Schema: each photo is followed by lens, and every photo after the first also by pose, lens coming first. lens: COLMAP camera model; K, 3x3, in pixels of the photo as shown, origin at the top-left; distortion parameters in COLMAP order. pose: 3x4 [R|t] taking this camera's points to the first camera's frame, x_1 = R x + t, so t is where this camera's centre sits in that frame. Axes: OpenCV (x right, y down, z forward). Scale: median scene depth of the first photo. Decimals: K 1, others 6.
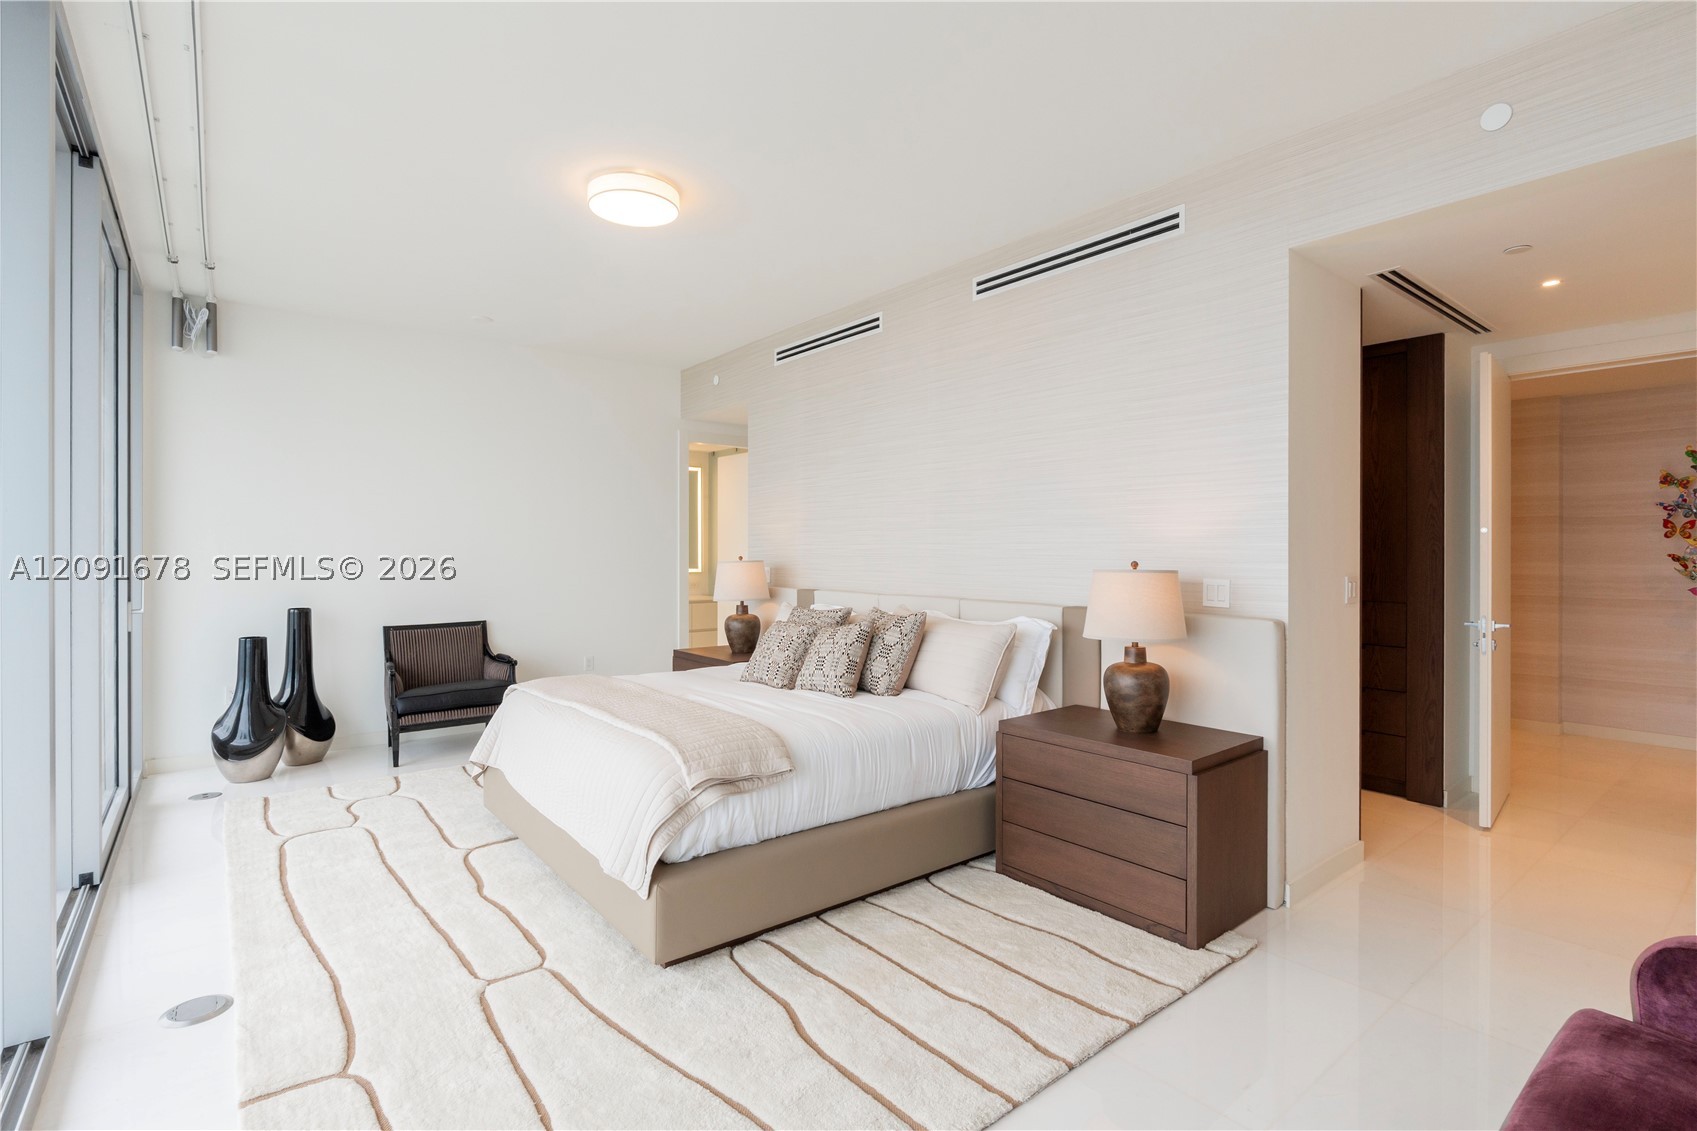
lens RADIAL K [[797.6, 0, 850.3], [0, 797.6, 557.9], [0, 0, 1]] dist [-0.001015, -0.000022]
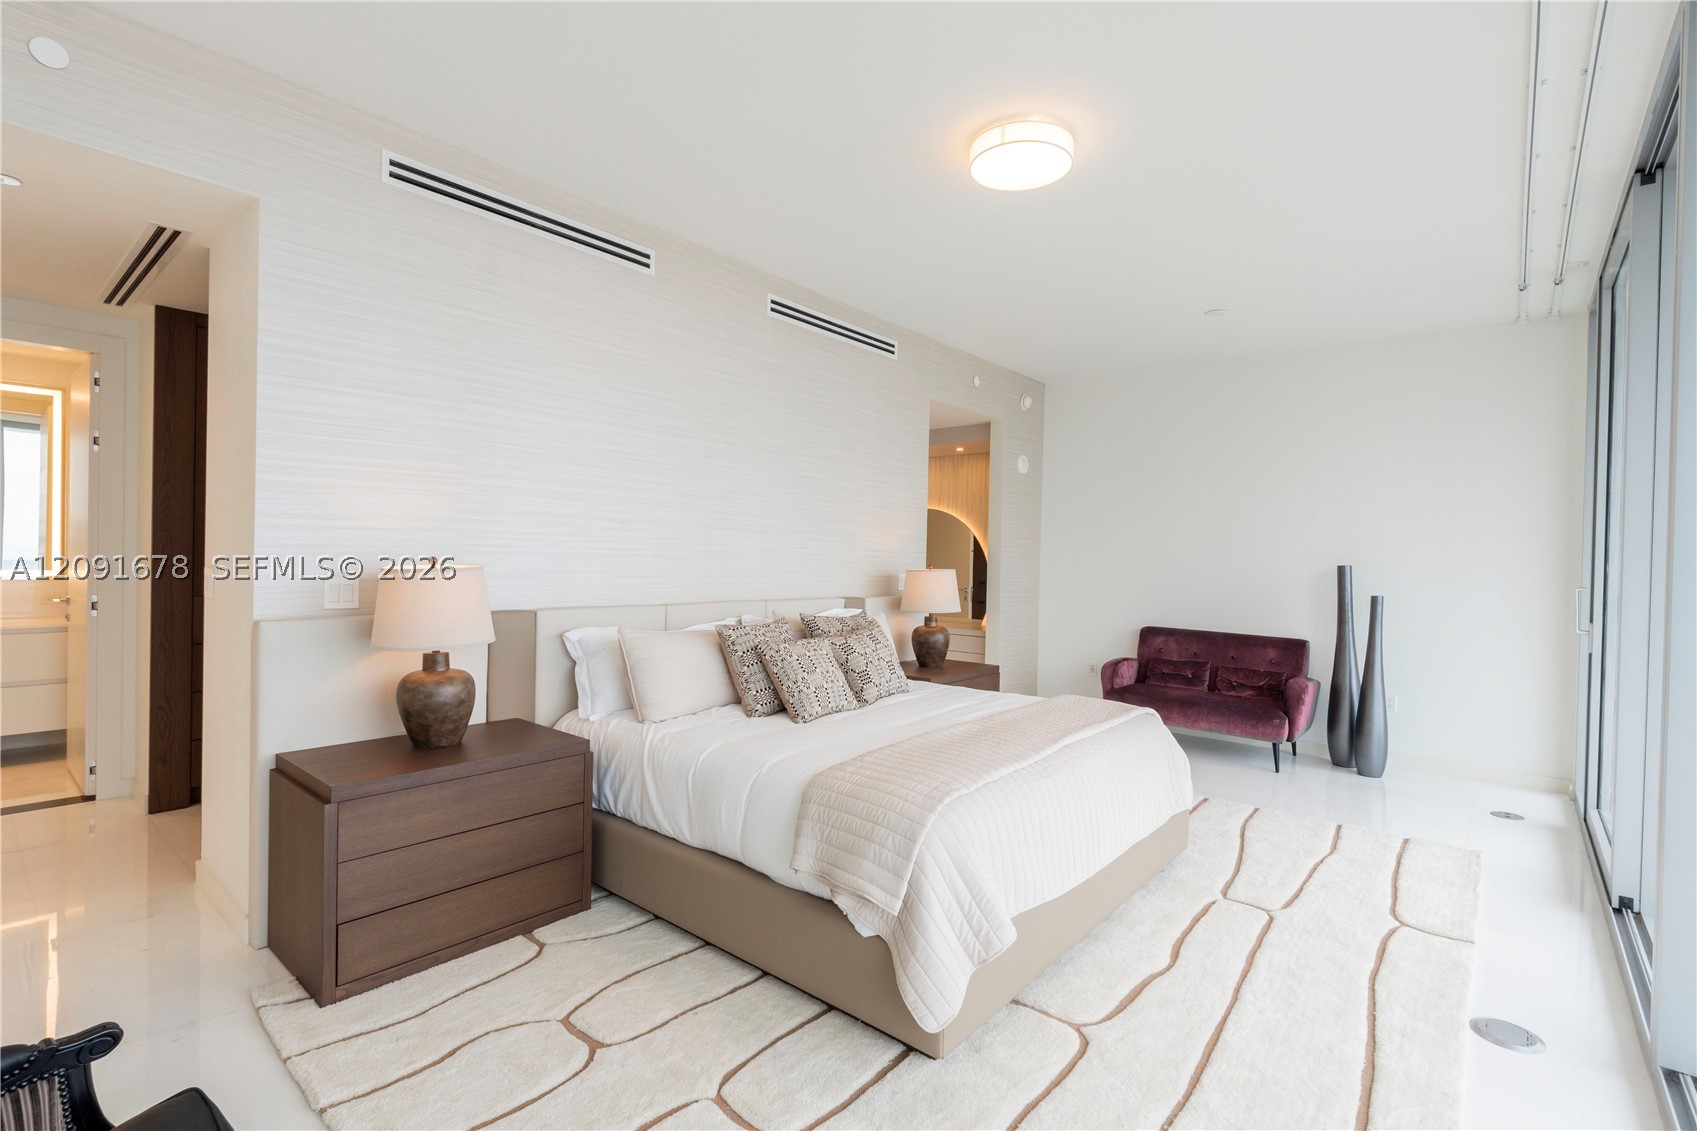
lens RADIAL K [[770.1, 0, 848.5], [0, 770.1, 565.5], [0, 0, 1]] dist [-0.002336, -0.000342]
pose [[-0.185113, -0.018064, 0.982551, -1.174434], [-0.014975, 0.999767, 0.015559, -0.013001], [-0.982603, -0.011833, -0.185341, 1.462571]]
